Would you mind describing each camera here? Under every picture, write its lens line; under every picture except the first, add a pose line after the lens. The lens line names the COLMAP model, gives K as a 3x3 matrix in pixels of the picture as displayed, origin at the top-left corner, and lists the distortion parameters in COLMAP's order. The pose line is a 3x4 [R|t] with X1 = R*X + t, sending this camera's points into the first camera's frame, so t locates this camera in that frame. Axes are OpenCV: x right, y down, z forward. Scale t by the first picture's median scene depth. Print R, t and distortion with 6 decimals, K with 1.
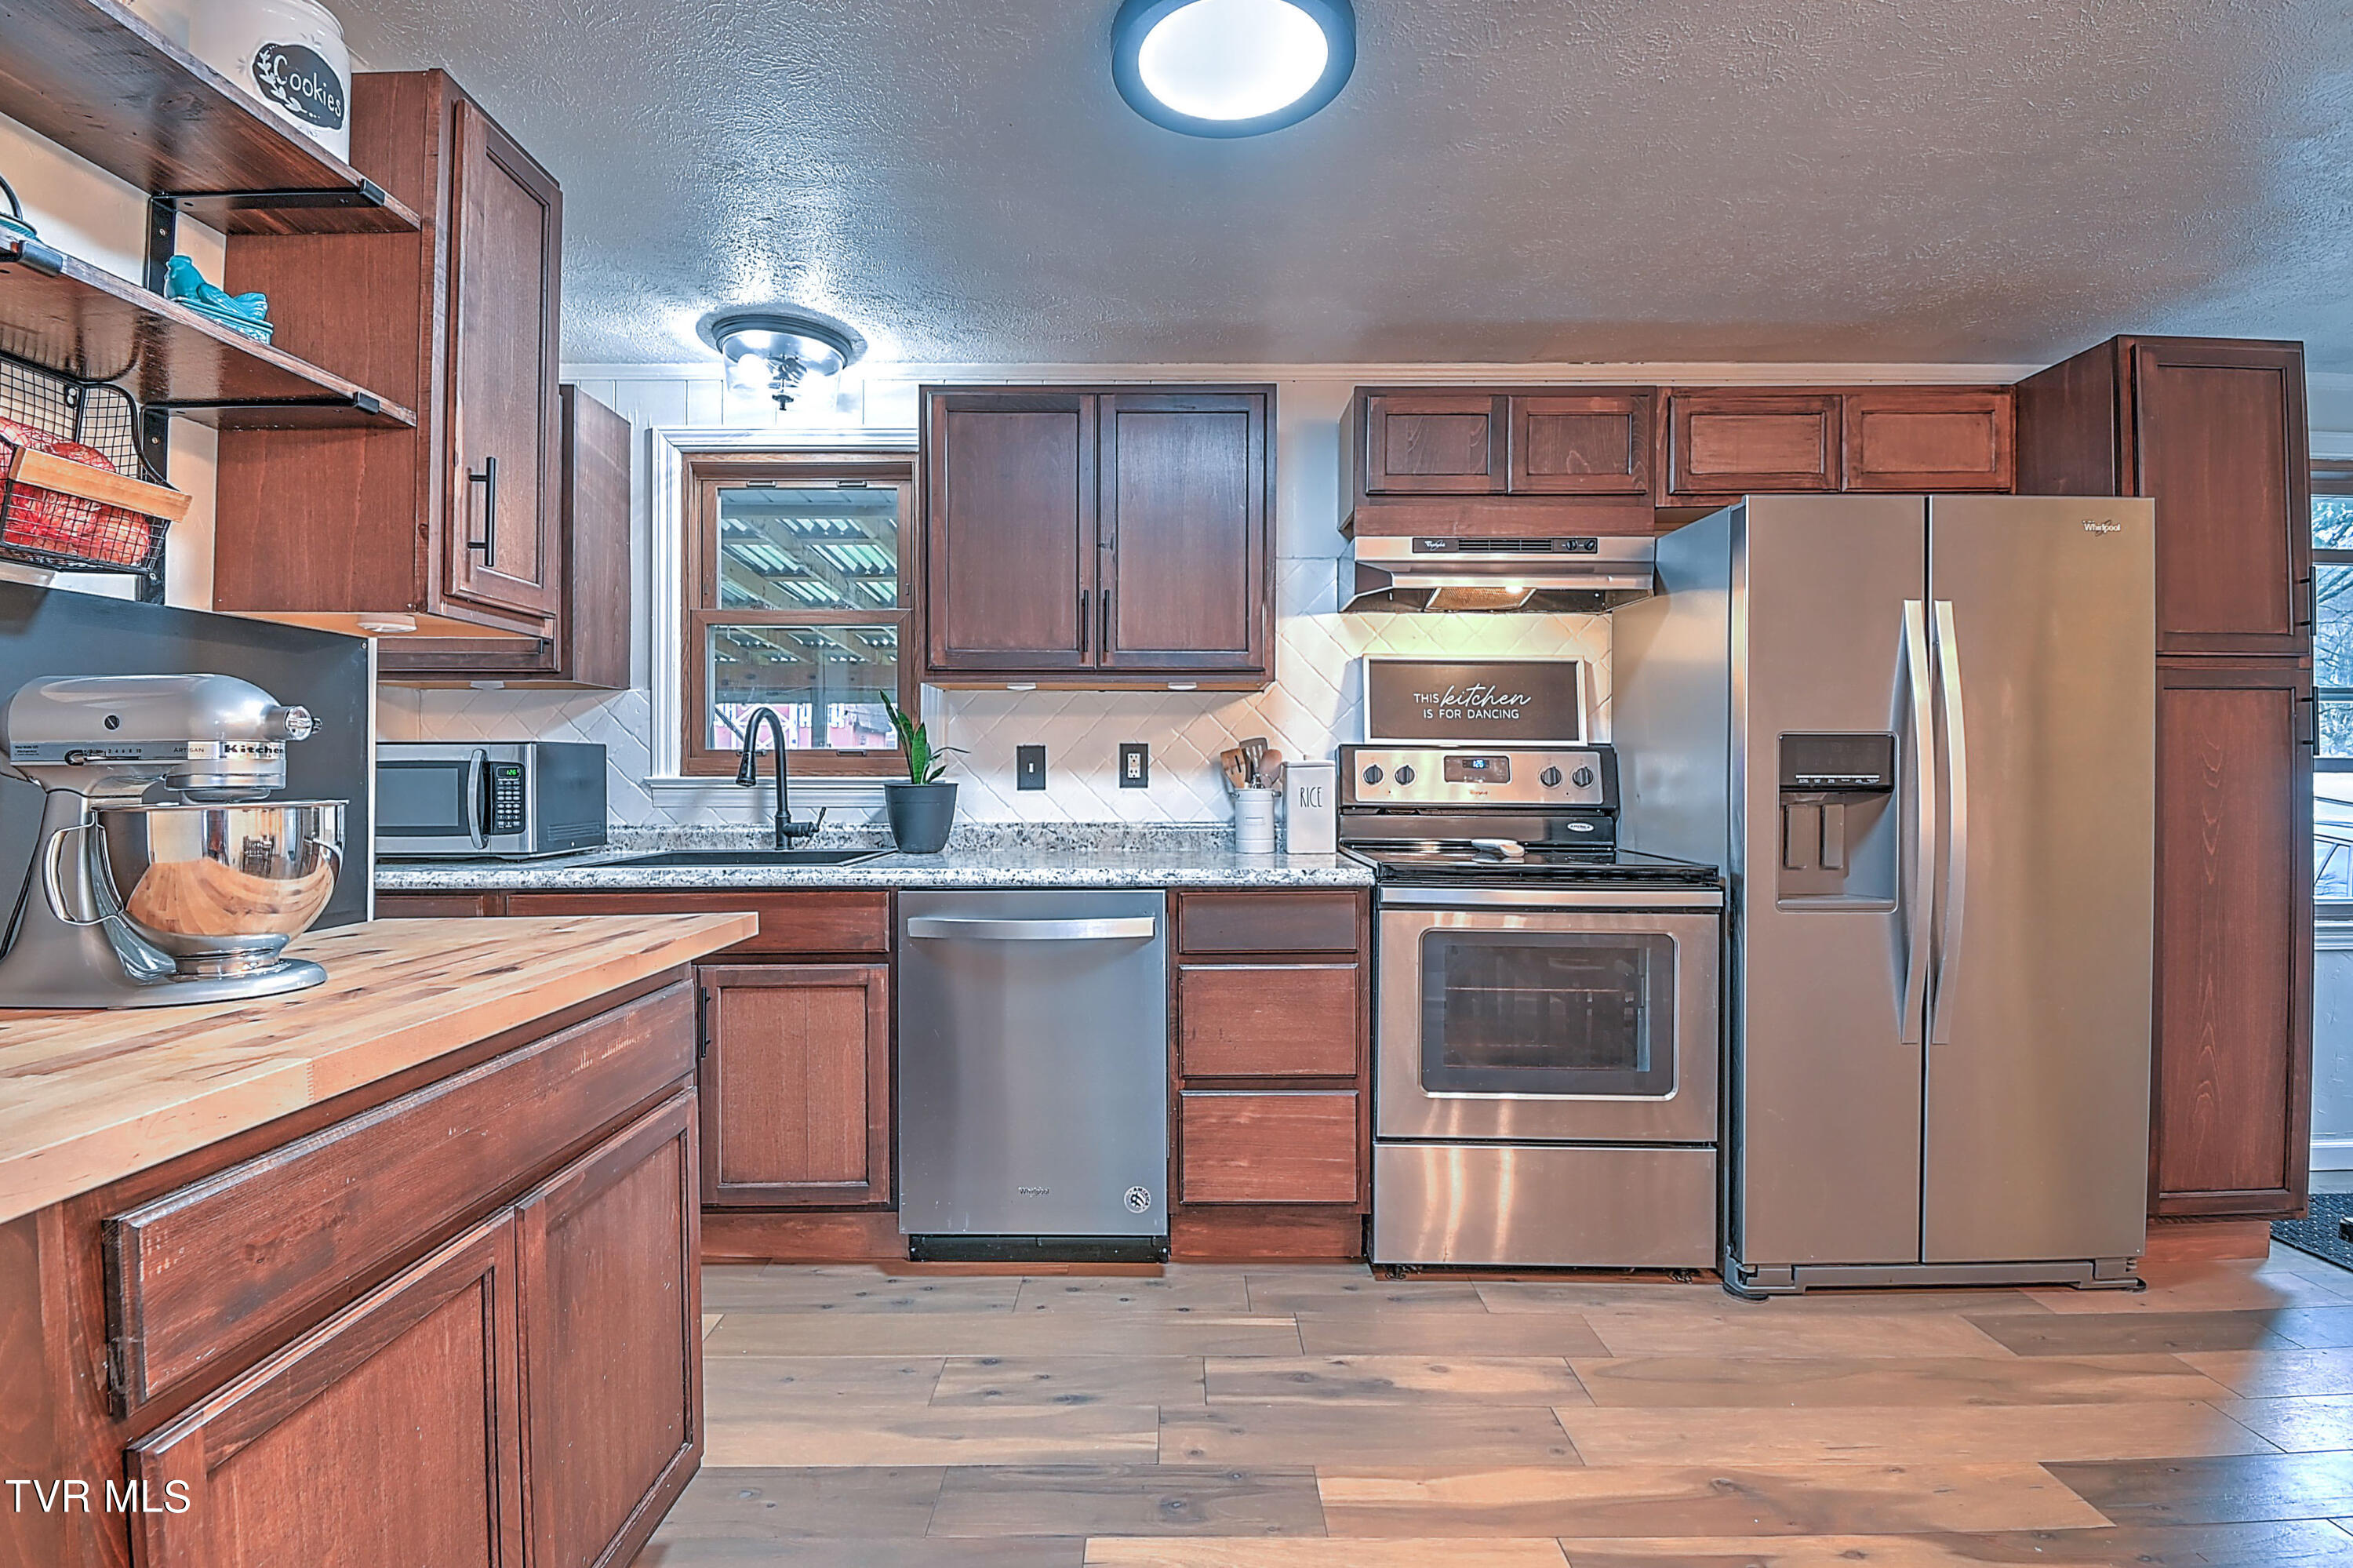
lens RADIAL K [[1064.1, 0, 1176.3], [0, 1064.1, 774.8], [0, 0, 1]] dist [0.023052, -0.028769]
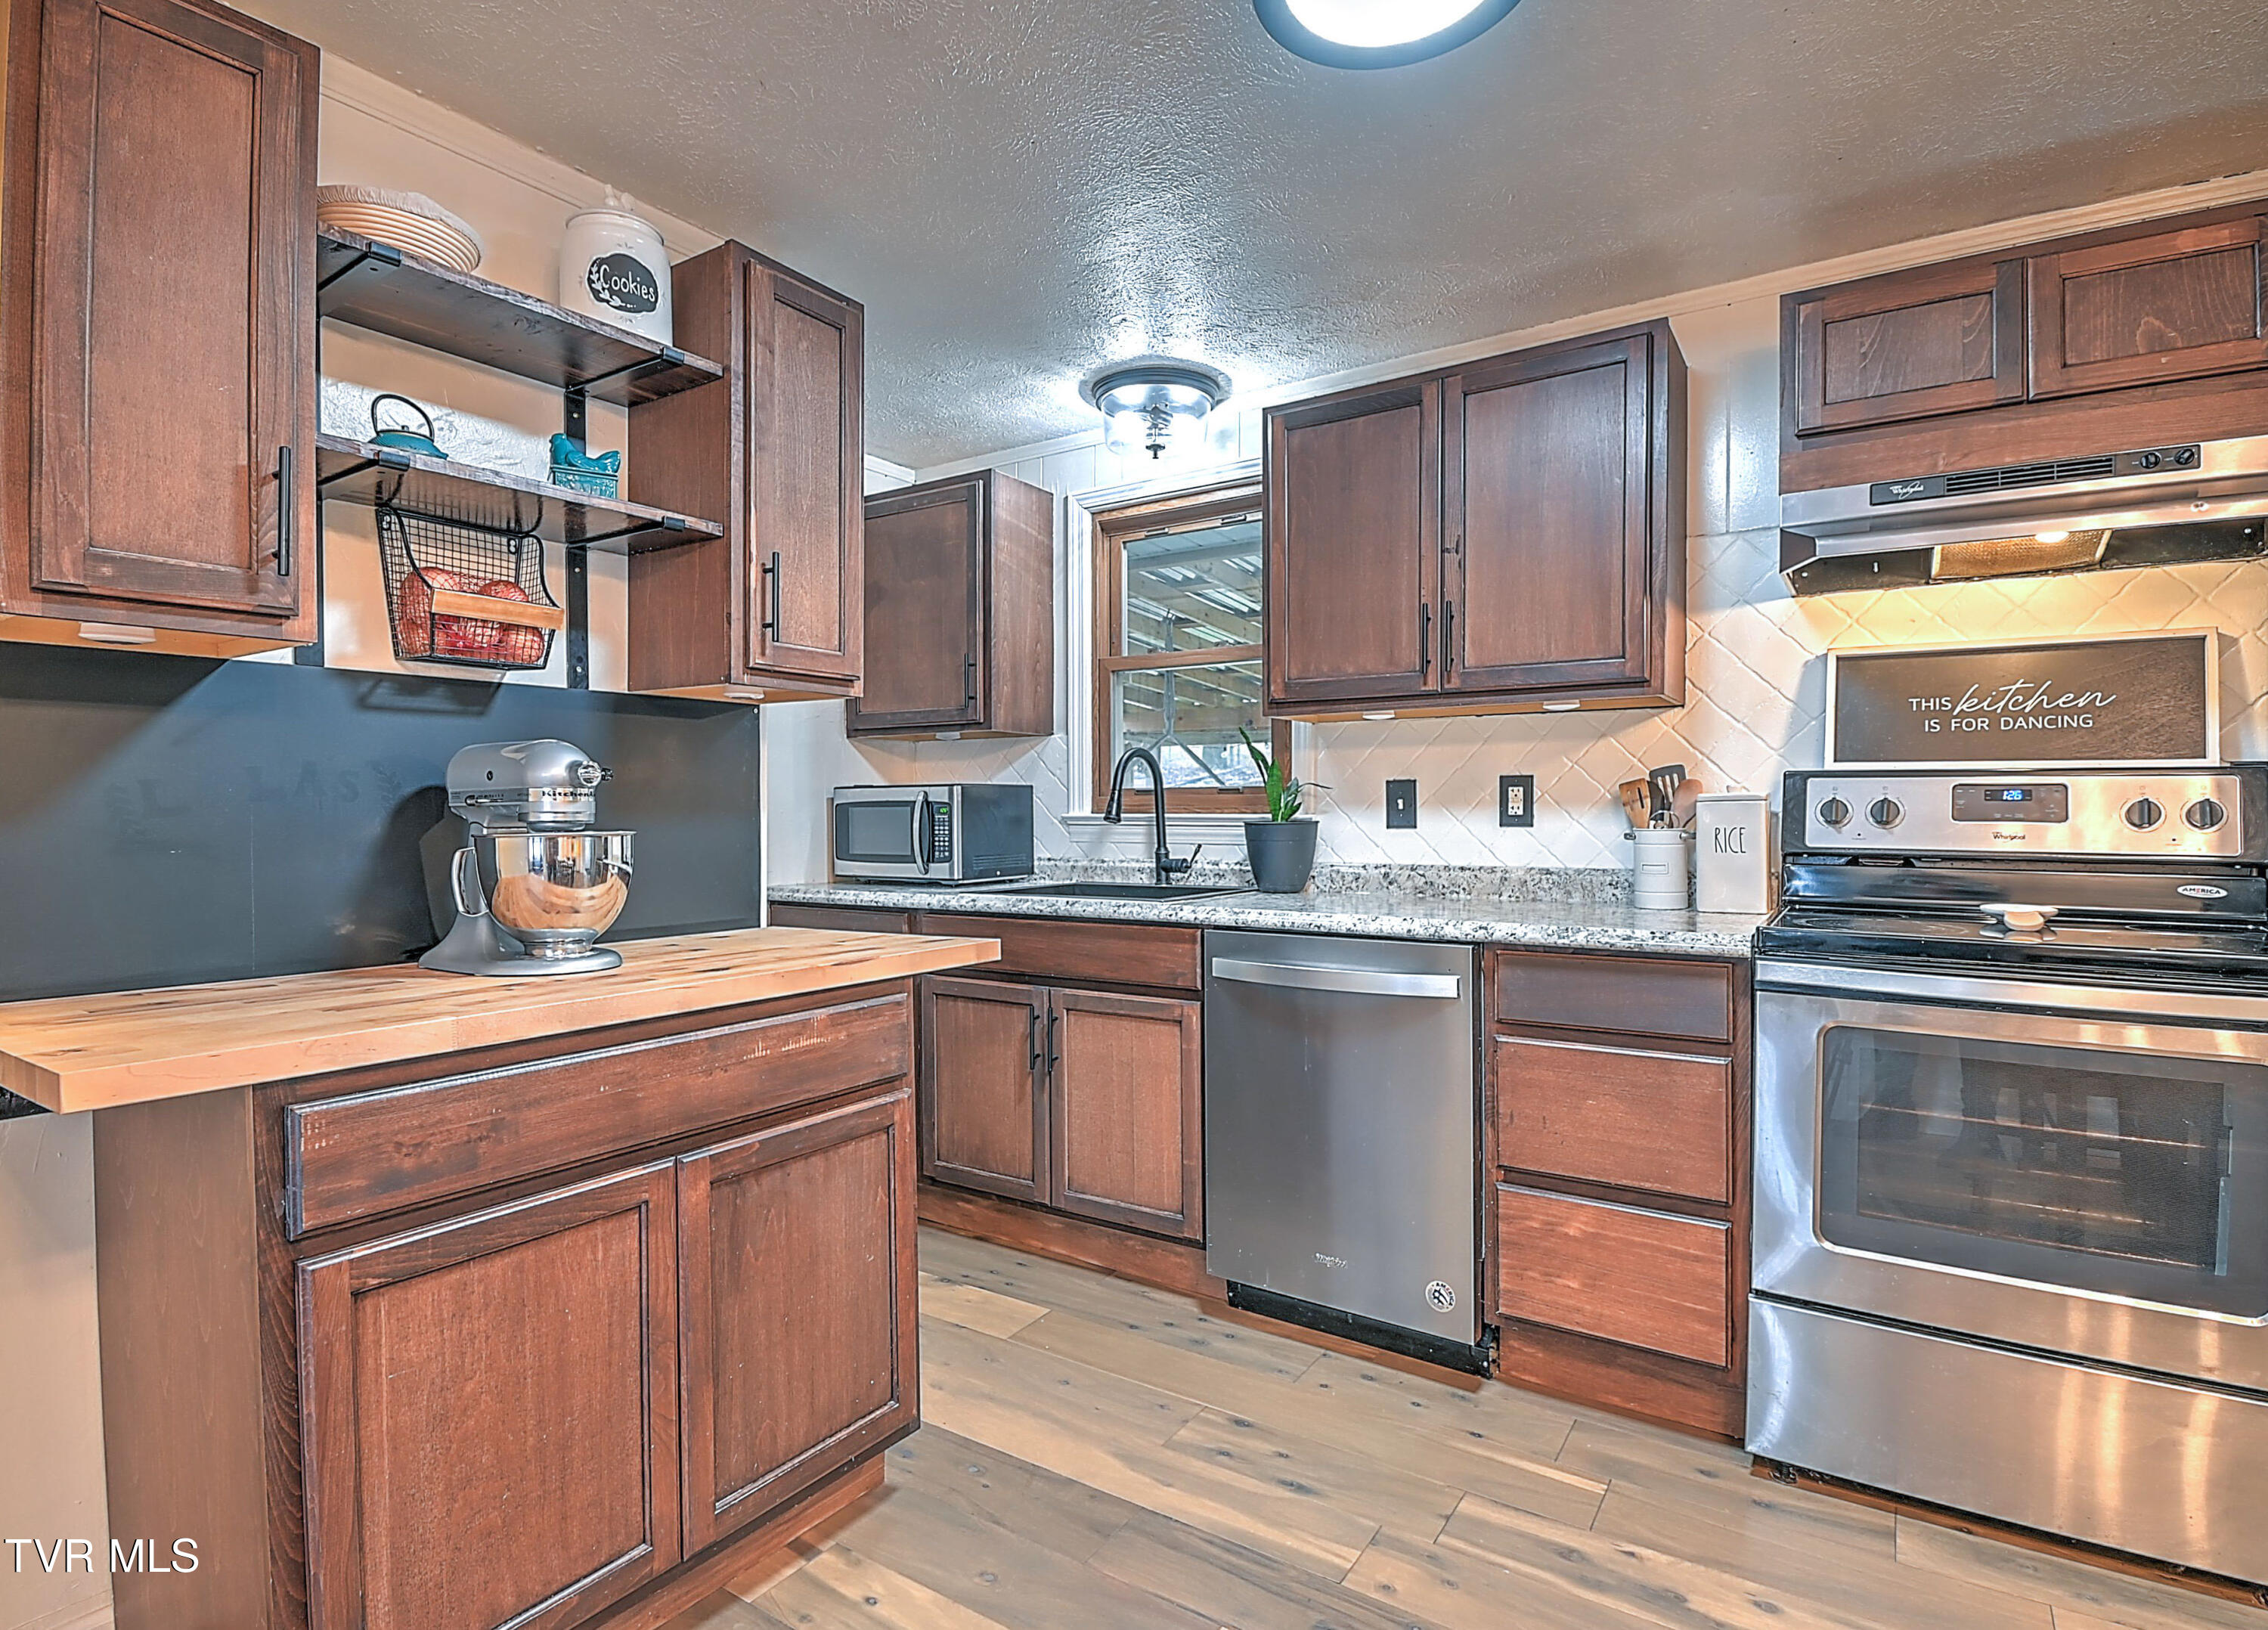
lens RADIAL K [[1124.2, 0, 1137.1], [0, 1124.2, 827.3], [0, 0, 1]] dist [0.025751, -0.032451]
pose [[0.836424, 0.006382, -0.548046, 0.256100], [0.000921, 0.999914, 0.013050, 0.000437], [0.548082, -0.011420, 0.836347, 0.090893]]
